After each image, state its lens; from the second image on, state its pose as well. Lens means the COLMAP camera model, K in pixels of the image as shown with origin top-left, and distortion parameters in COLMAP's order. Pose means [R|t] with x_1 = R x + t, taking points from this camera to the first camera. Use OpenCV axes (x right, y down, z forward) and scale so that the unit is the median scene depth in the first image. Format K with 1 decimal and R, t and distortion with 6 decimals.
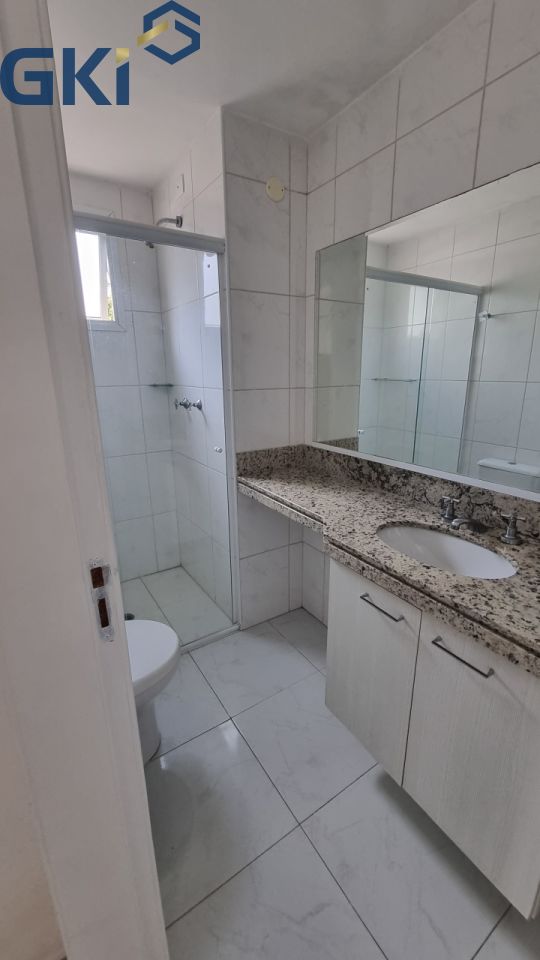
lens RADIAL K [[389.2, 0, 271.8], [0, 389.2, 478.1], [0, 0, 1]] dist [0.002430, -0.001041]
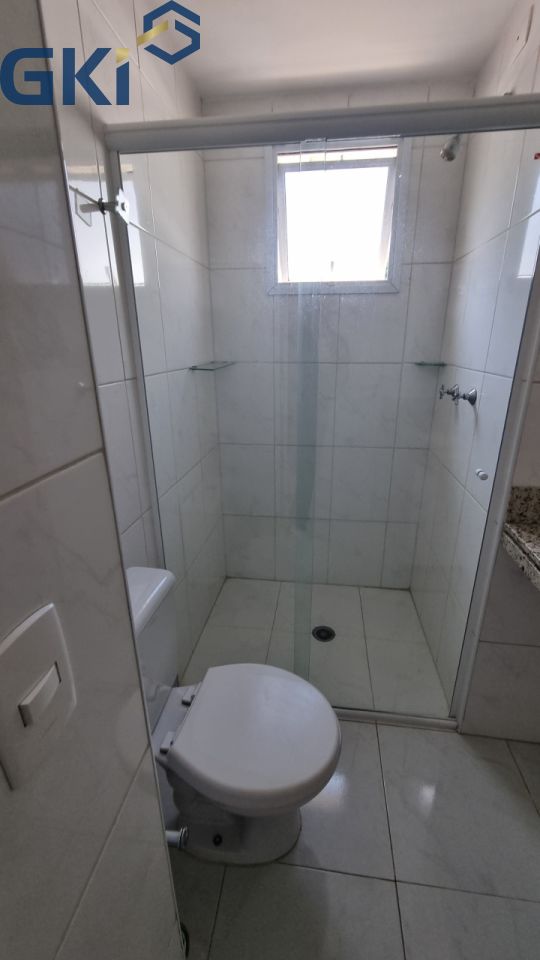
lens RADIAL K [[389.2, 0, 272.8], [0, 389.2, 481.7], [0, 0, 1]] dist [0.002430, -0.001041]
pose [[0.760541, 0.220519, -0.610695, -0.005660], [-0.173026, 0.975381, 0.136723, -0.082376], [0.625810, 0.001683, 0.779973, 0.273033]]
